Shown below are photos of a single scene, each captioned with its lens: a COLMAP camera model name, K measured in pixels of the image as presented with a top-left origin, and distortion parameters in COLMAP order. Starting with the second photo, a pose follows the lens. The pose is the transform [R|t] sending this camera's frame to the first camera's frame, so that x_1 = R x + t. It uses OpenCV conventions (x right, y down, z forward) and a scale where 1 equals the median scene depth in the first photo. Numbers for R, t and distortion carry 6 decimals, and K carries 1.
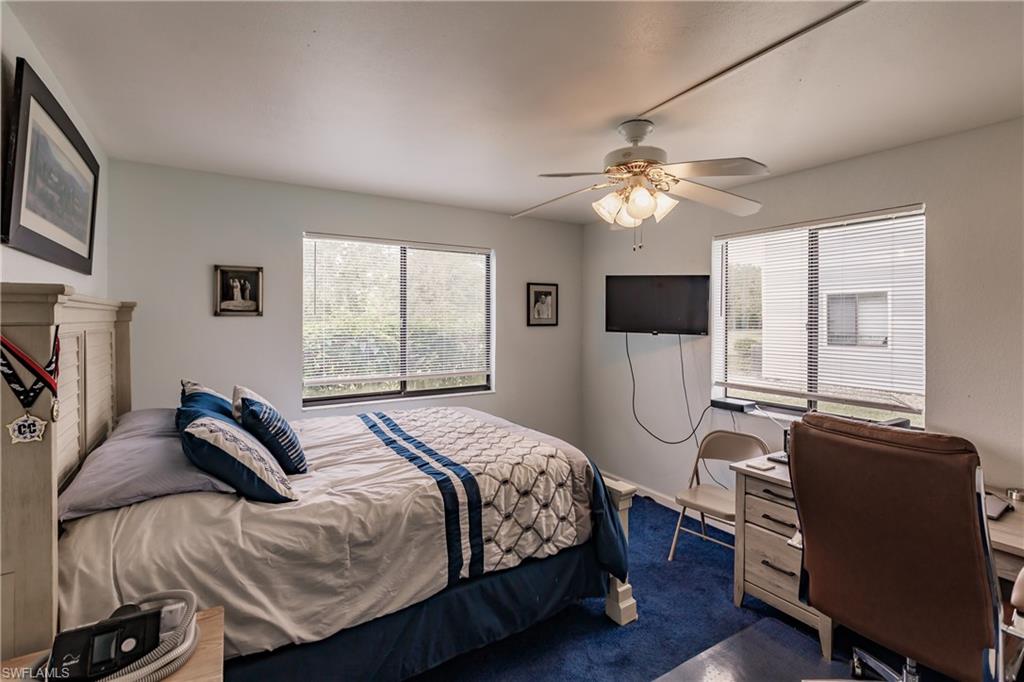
lens RADIAL K [[469.5, 0, 515.2], [0, 469.5, 332.1], [0, 0, 1]] dist [0.002830, 0.000088]
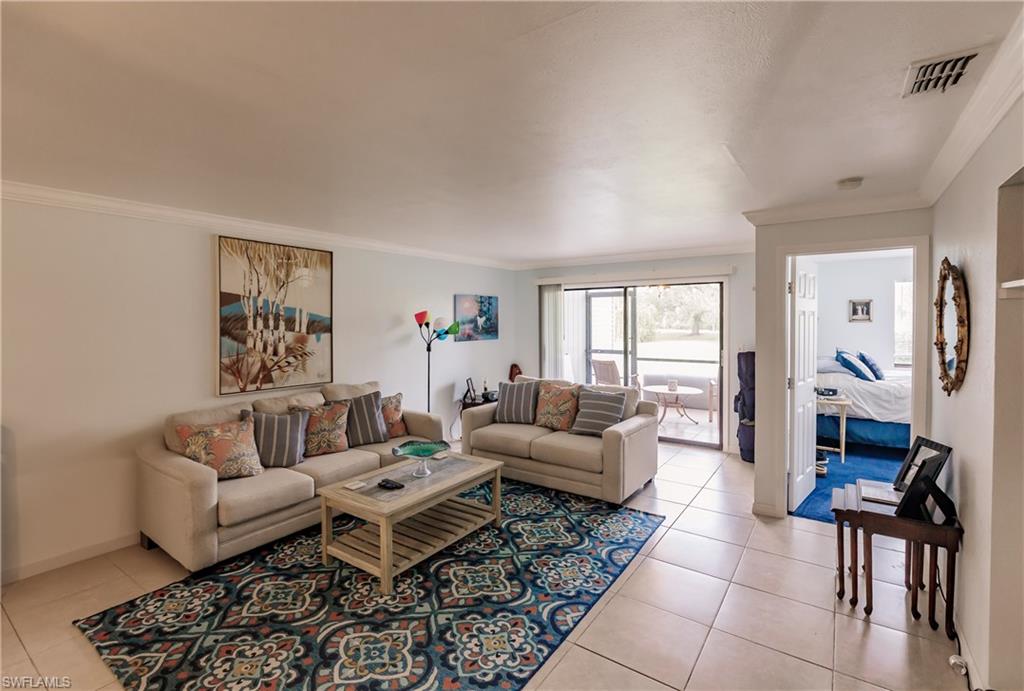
lens RADIAL K [[469.5, 0, 523.6], [0, 469.5, 327.4], [0, 0, 1]] dist [0.002830, 0.000088]
pose [[0.393766, 0.009180, -0.919165, 0.865088], [-0.015754, 0.999871, 0.003237, 0.010394], [0.919076, 0.013206, 0.393860, -1.398411]]
